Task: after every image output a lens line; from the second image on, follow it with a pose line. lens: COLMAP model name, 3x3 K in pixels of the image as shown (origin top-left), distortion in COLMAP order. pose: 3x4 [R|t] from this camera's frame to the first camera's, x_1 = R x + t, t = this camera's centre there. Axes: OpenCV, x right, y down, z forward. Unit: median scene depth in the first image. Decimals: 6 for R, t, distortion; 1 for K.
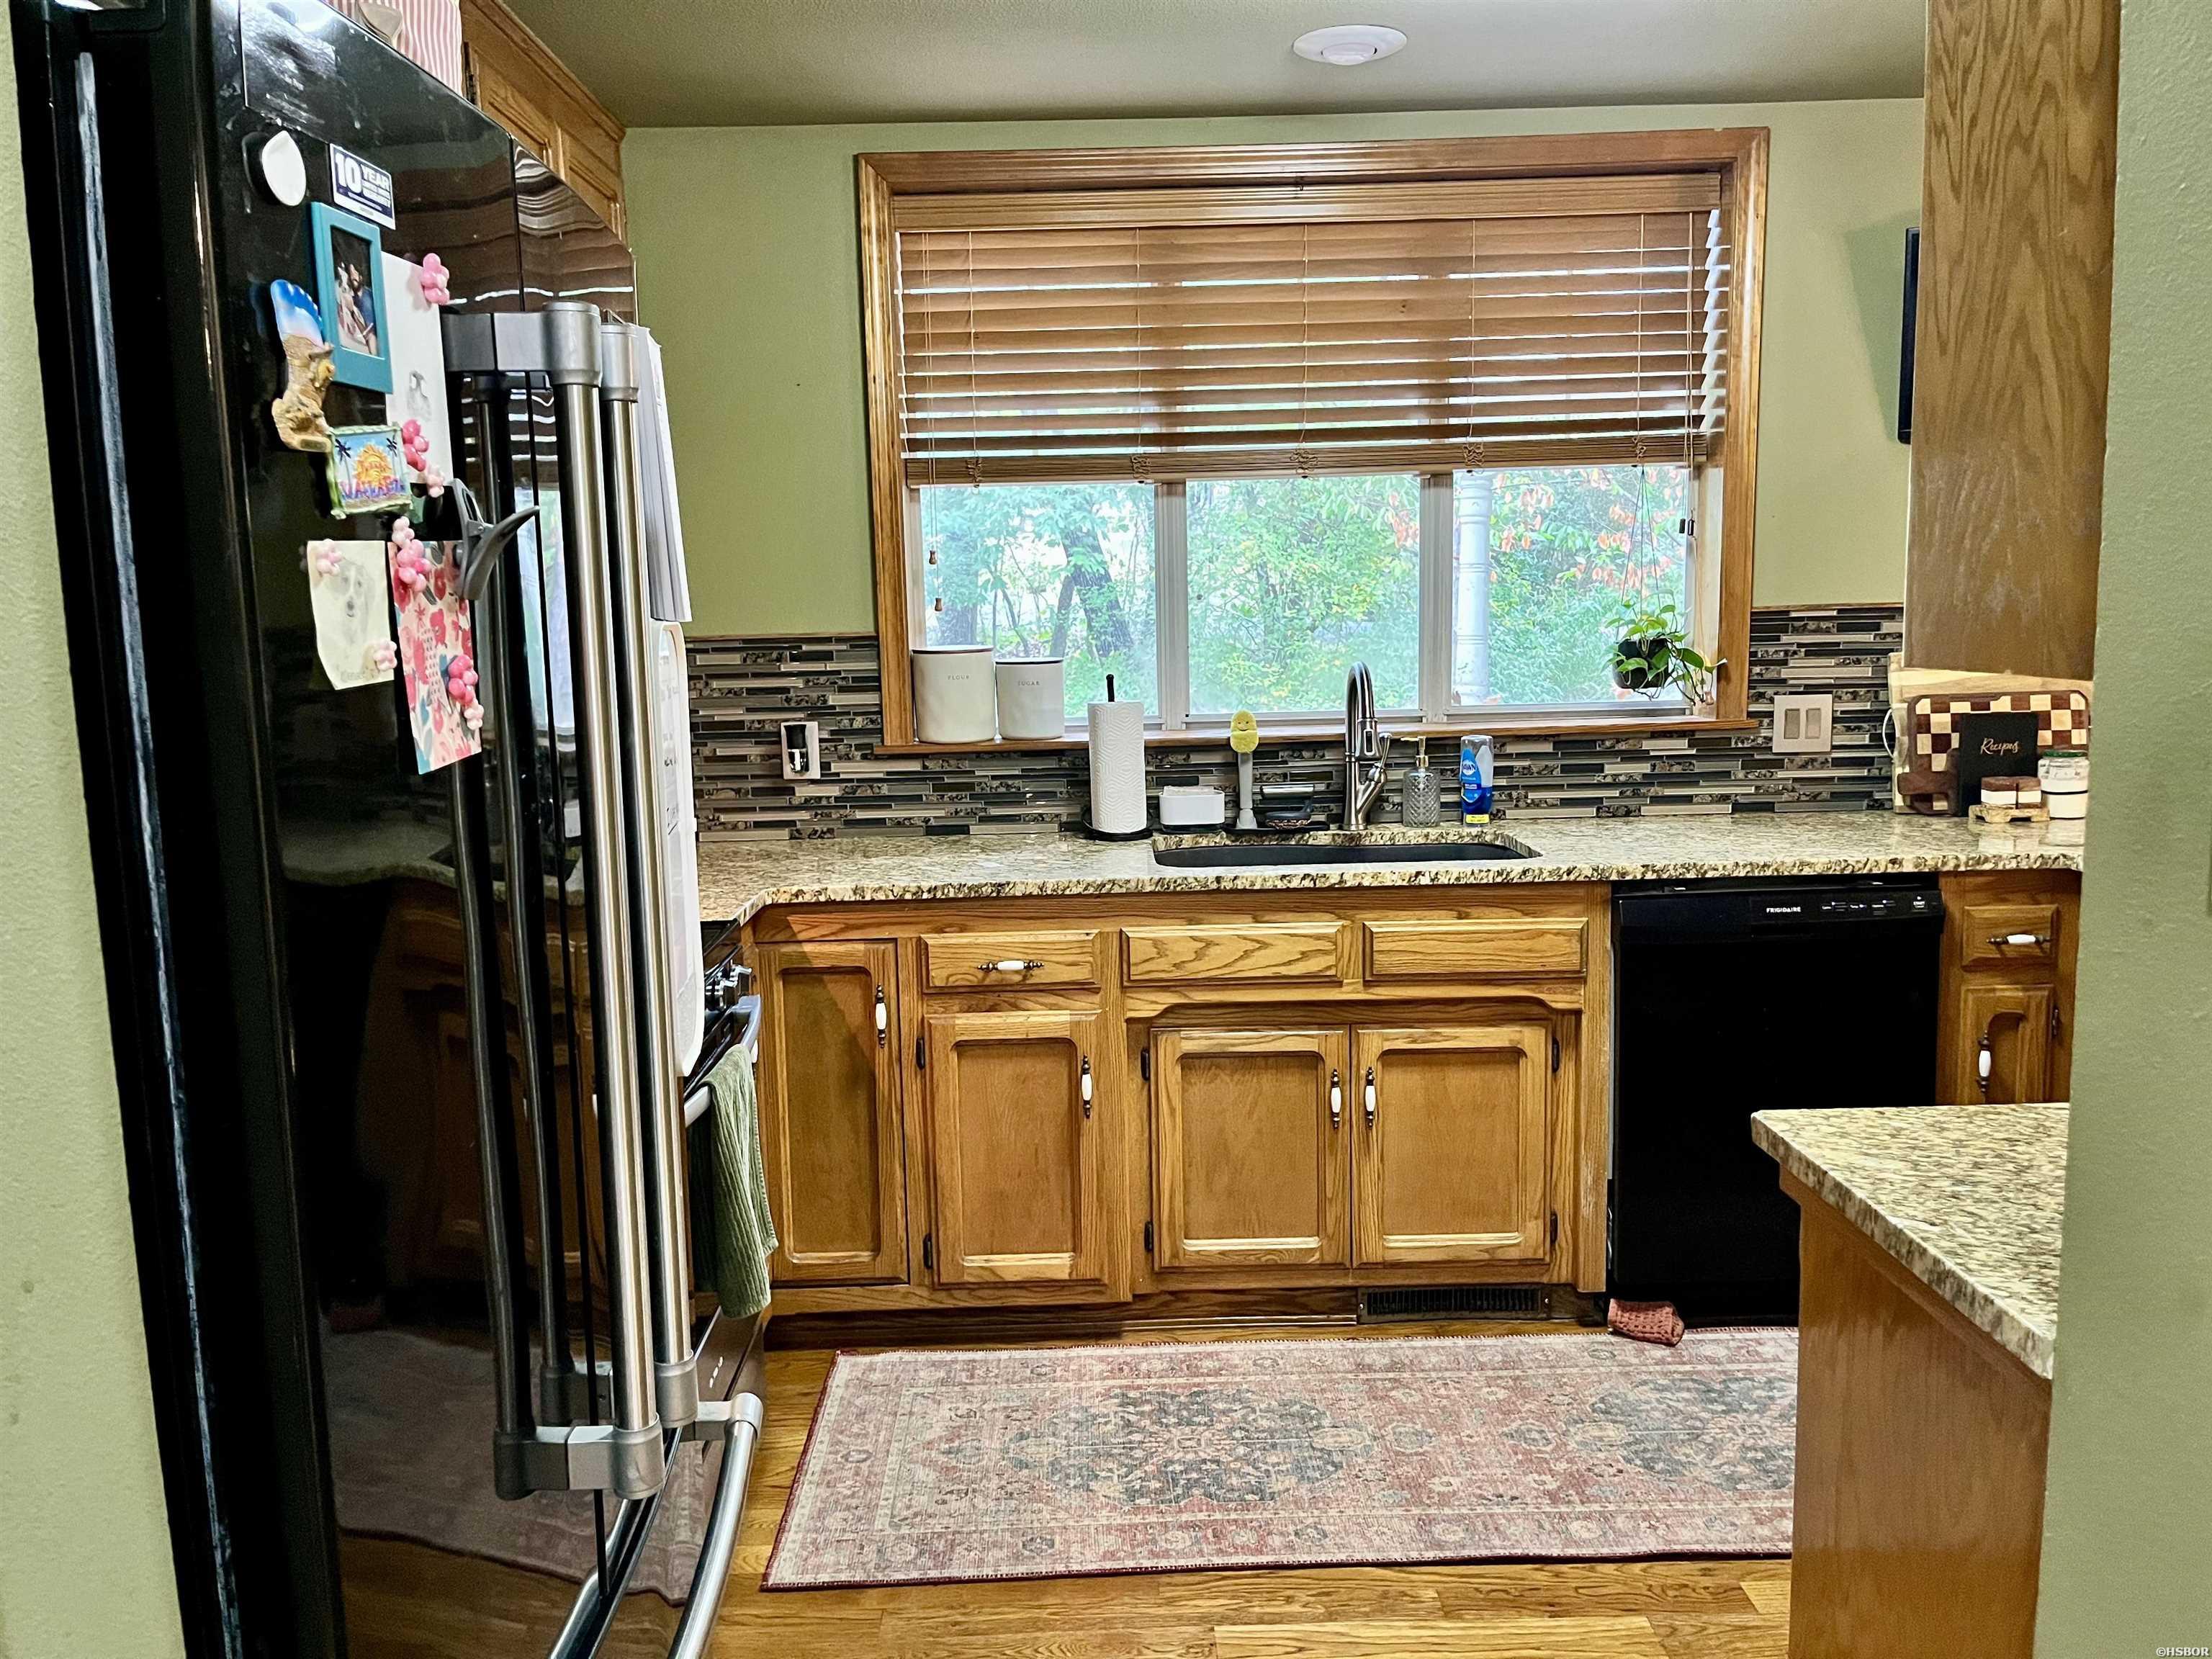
lens RADIAL K [[1687.2, 0, 1109.7], [0, 1687.2, 834.5], [0, 0, 1]] dist [0.081075, -0.105939]
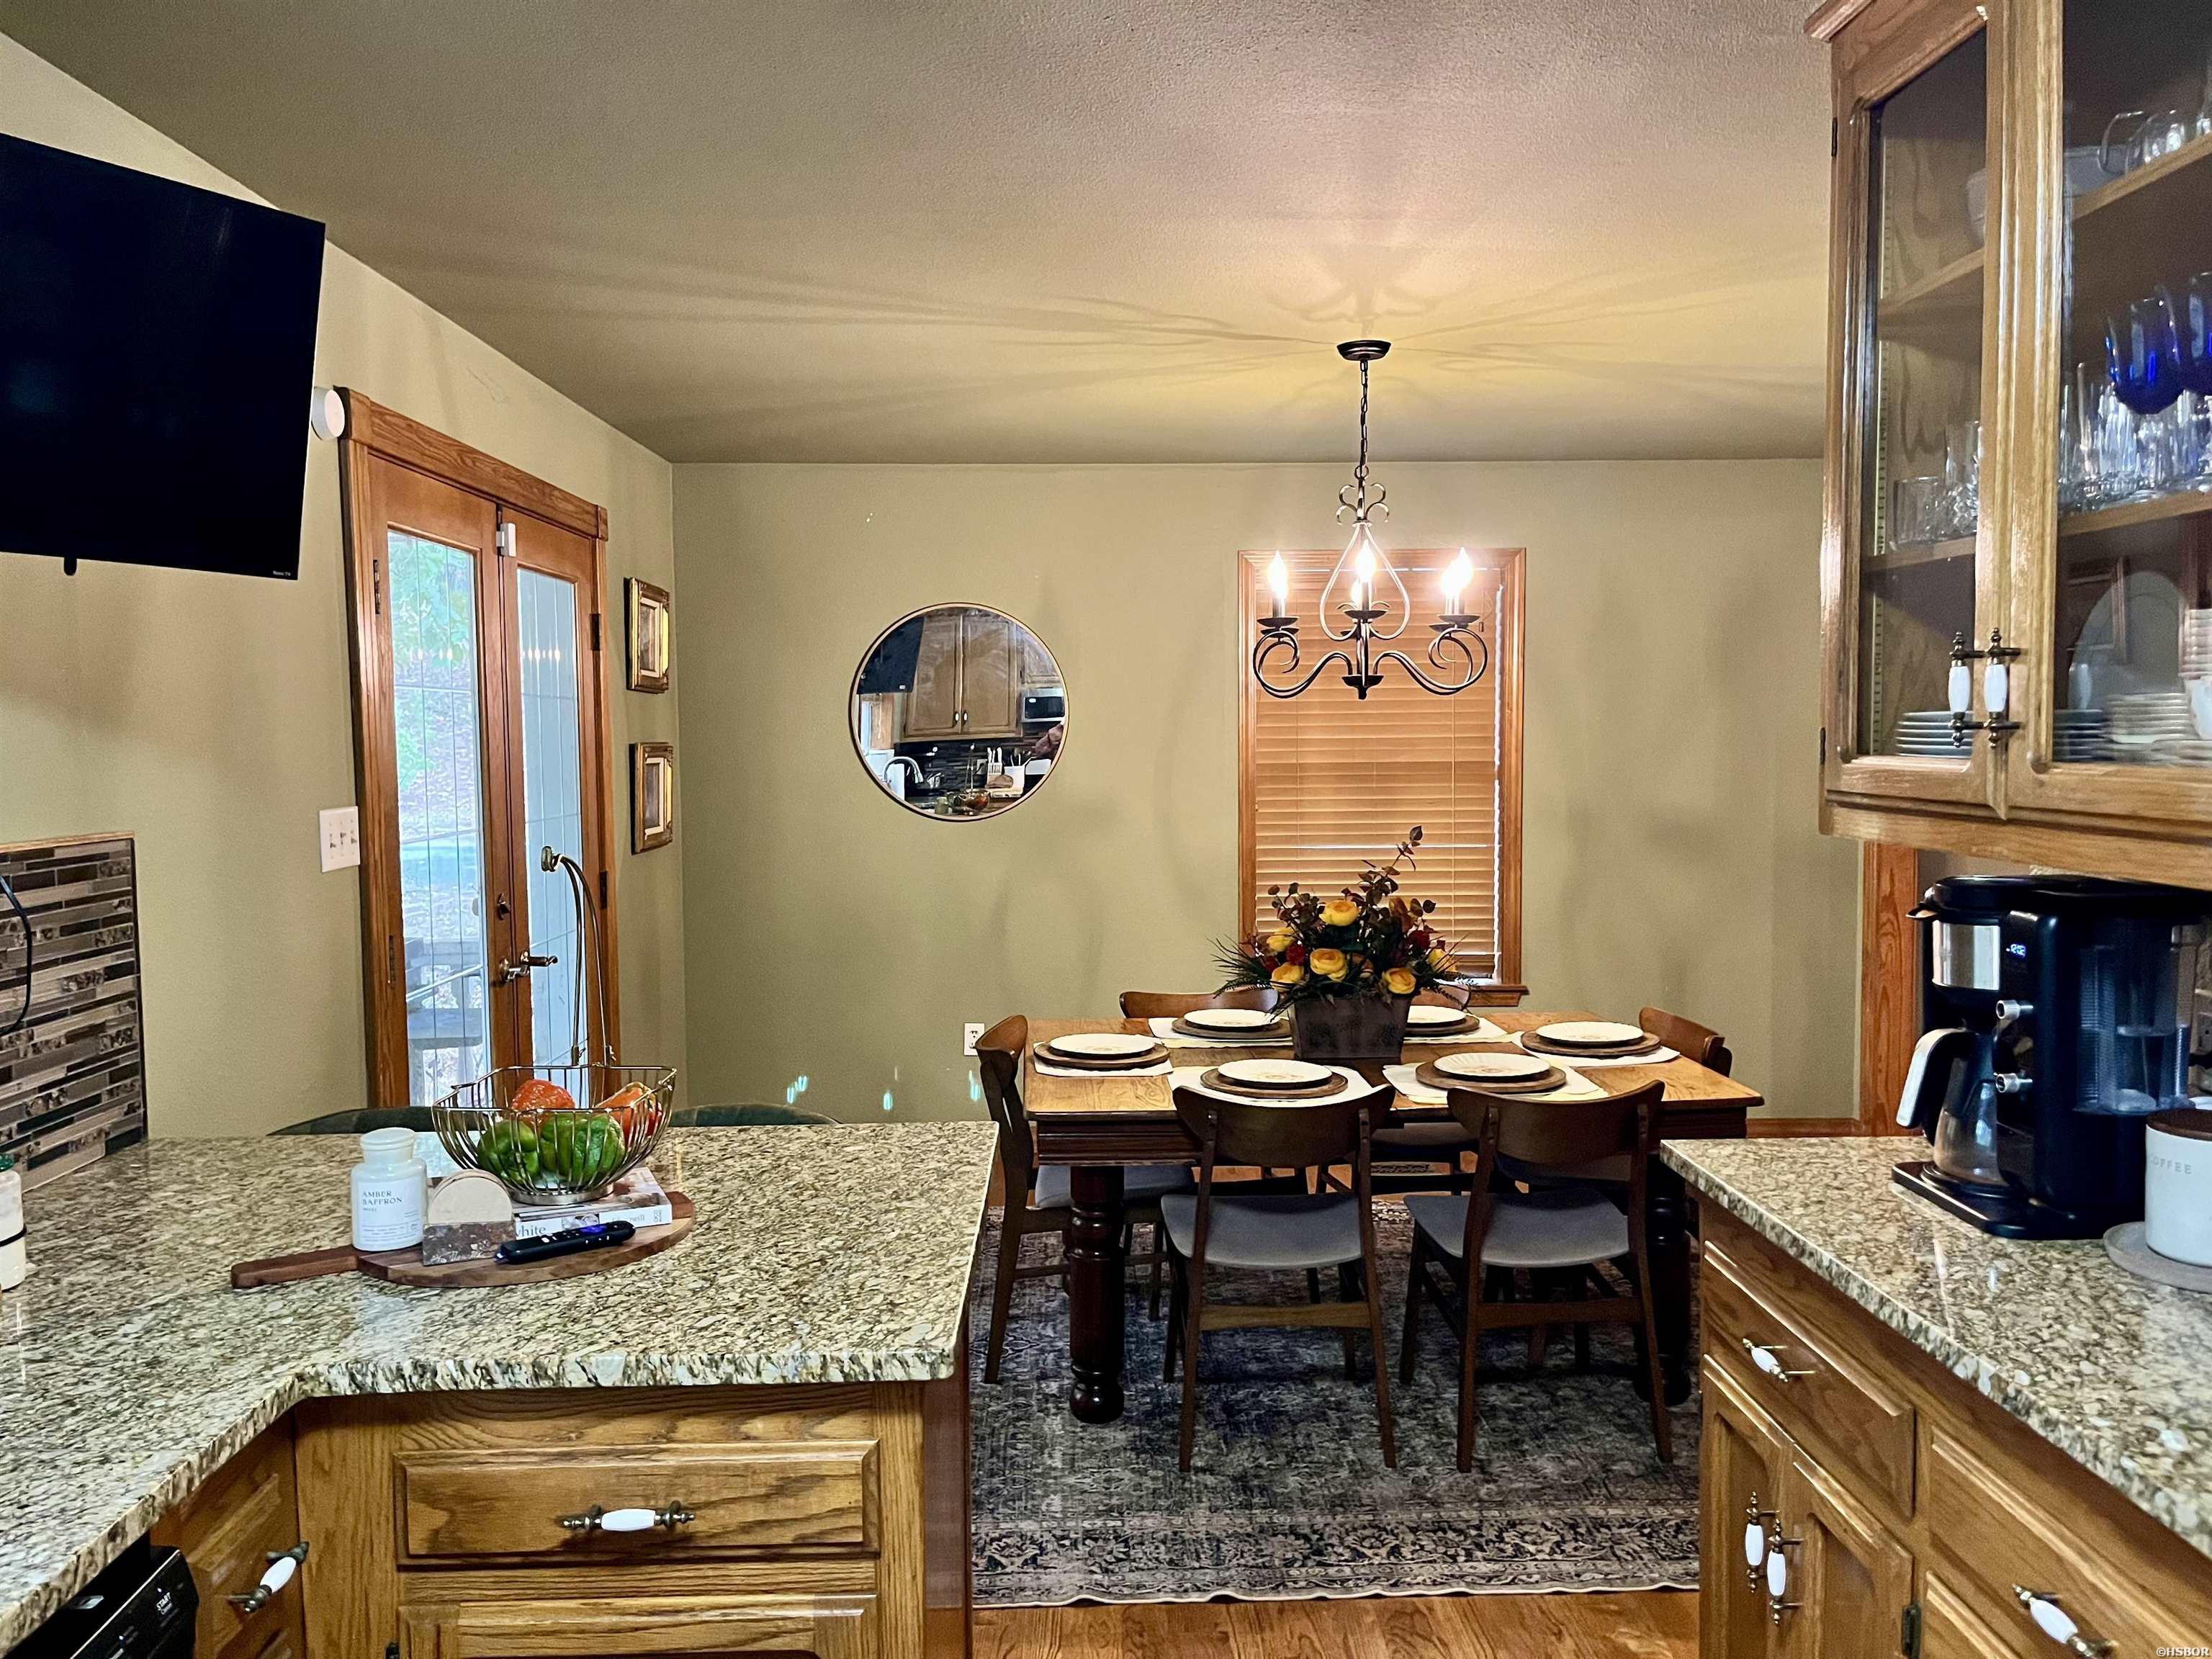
lens RADIAL K [[1687.2, 0, 1105.7], [0, 1687.2, 835.1], [0, 0, 1]] dist [0.081075, -0.105939]
pose [[-0.011810, -0.040491, 0.999110, 0.044642], [0.151015, 0.987647, 0.041811, -0.111661], [-0.988461, 0.151375, -0.005549, 0.630369]]
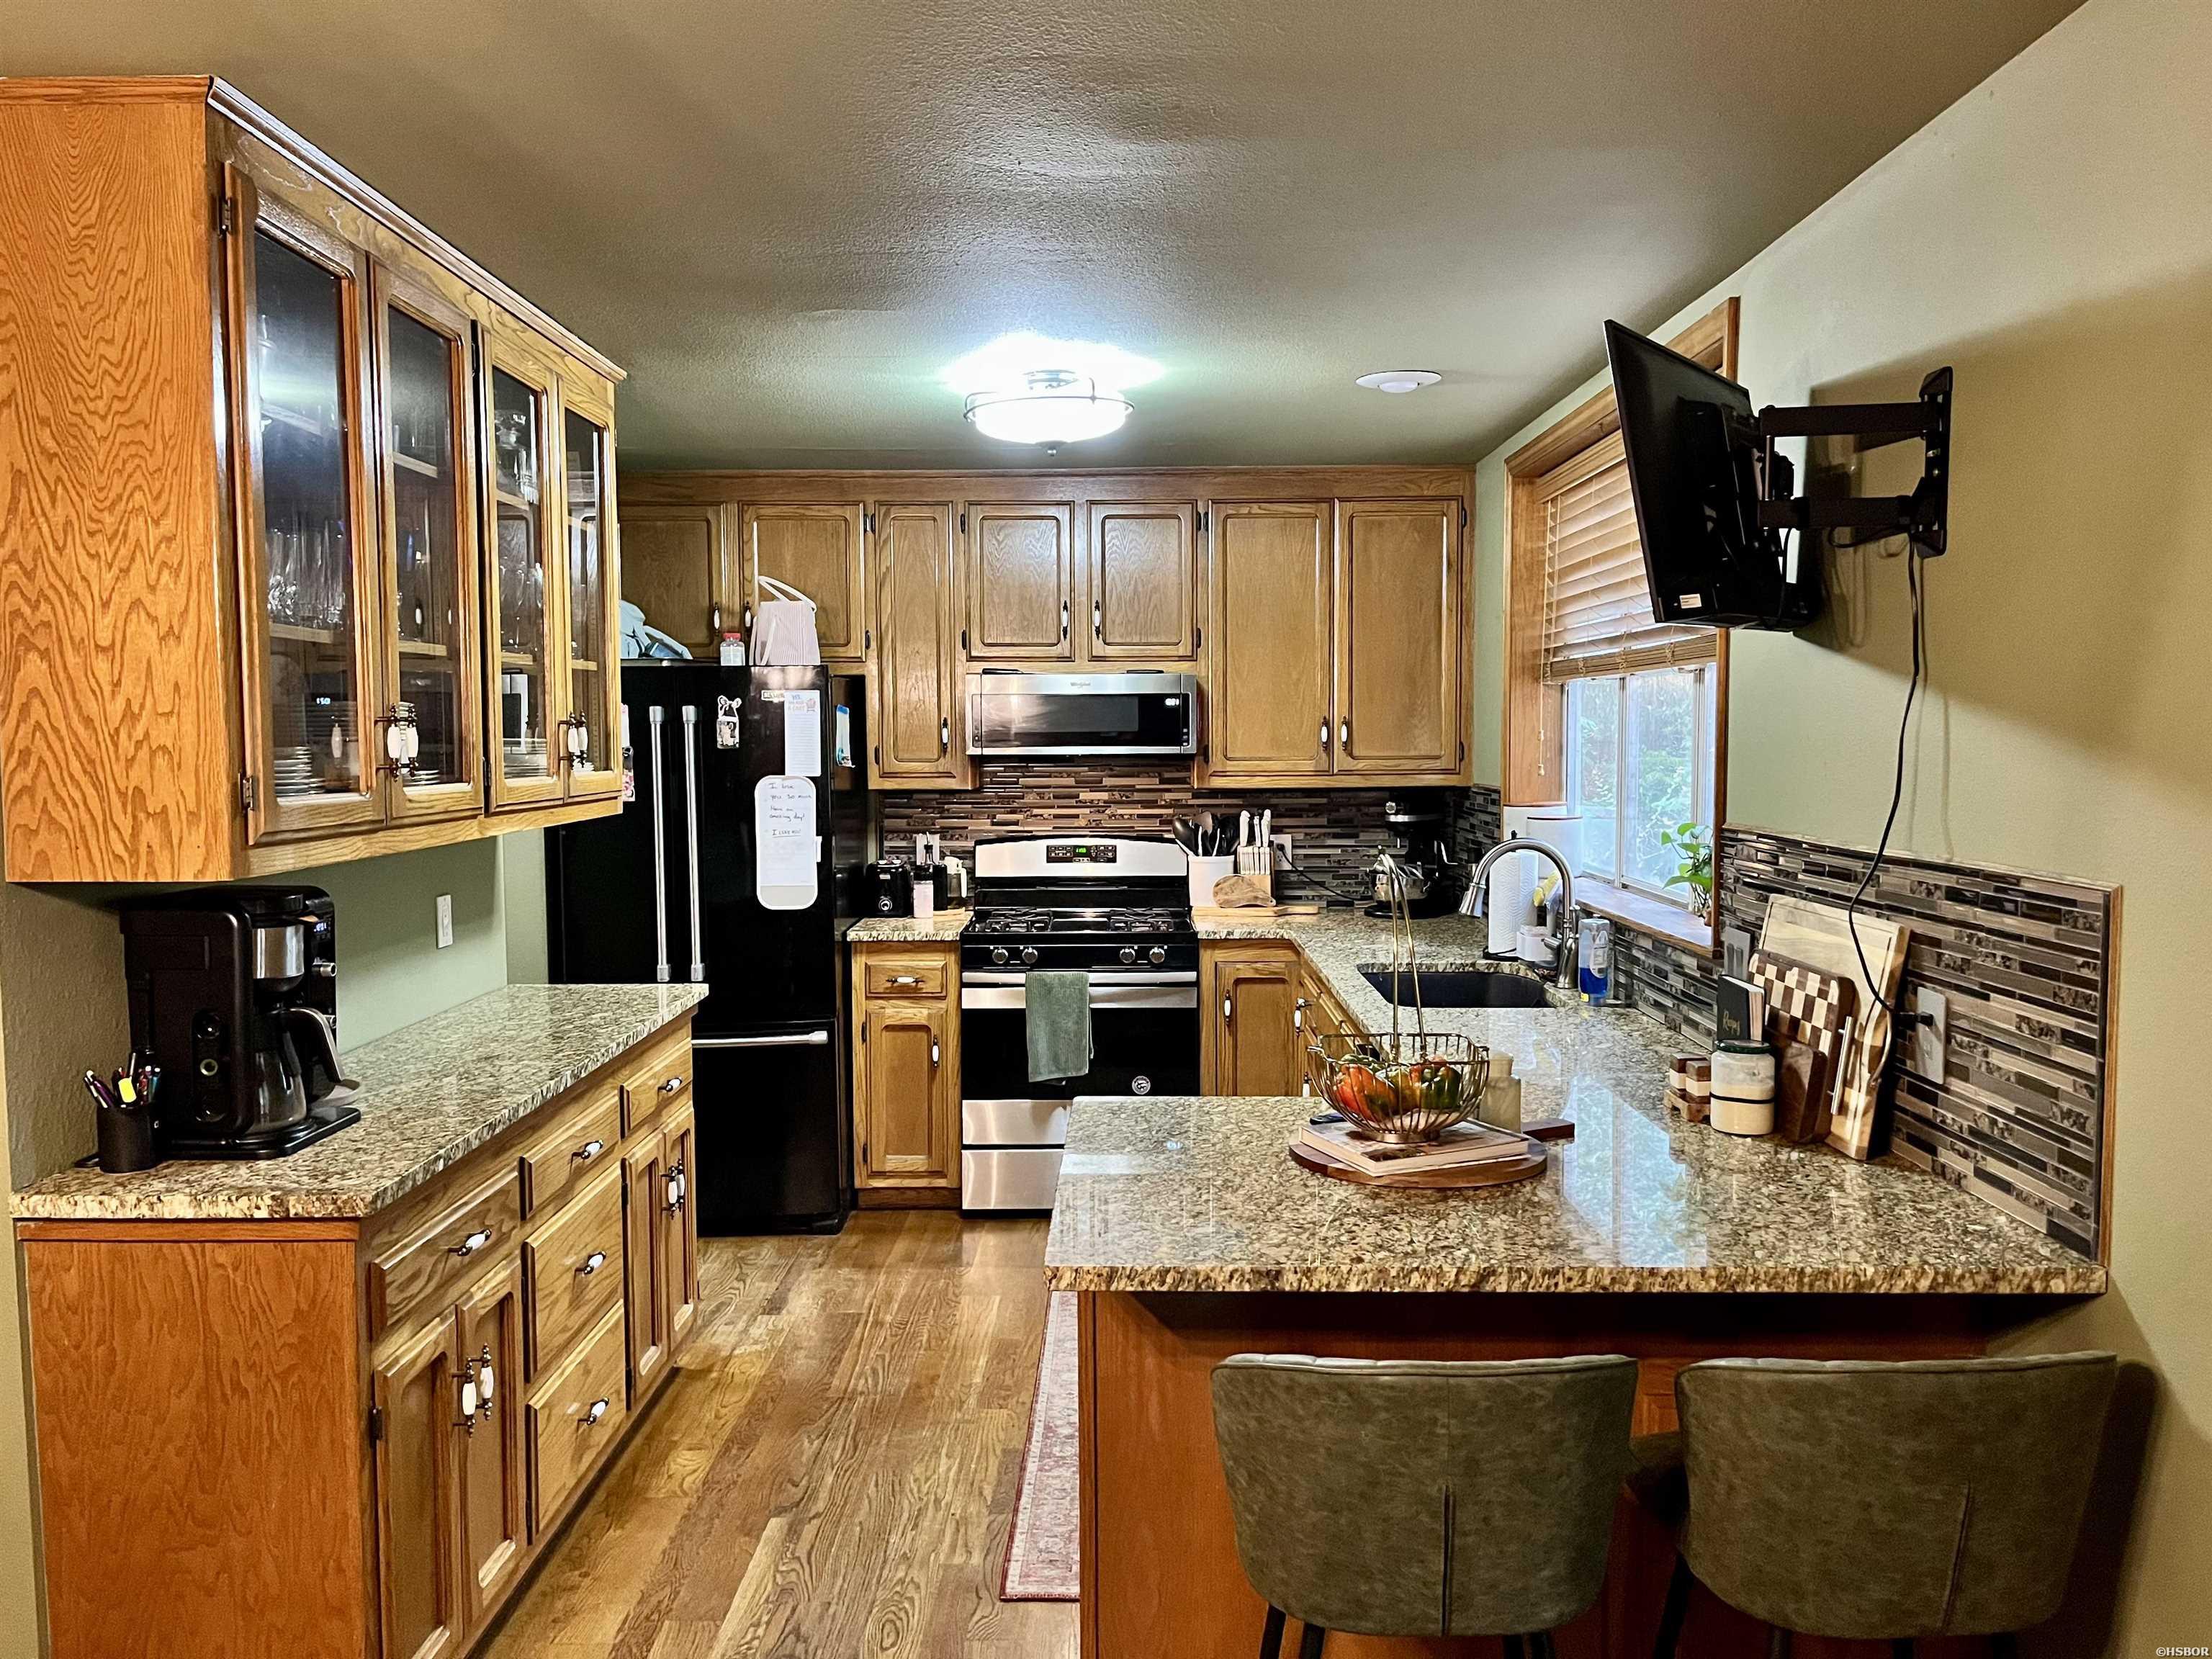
lens RADIAL K [[1687.2, 0, 1100.3], [0, 1687.2, 830.0], [0, 0, 1]] dist [0.081075, -0.105939]
pose [[-0.029306, 0.085235, -0.995930, 1.256724], [-0.135321, 0.986847, 0.088440, -0.163554], [0.990368, 0.137362, -0.017387, 0.695780]]
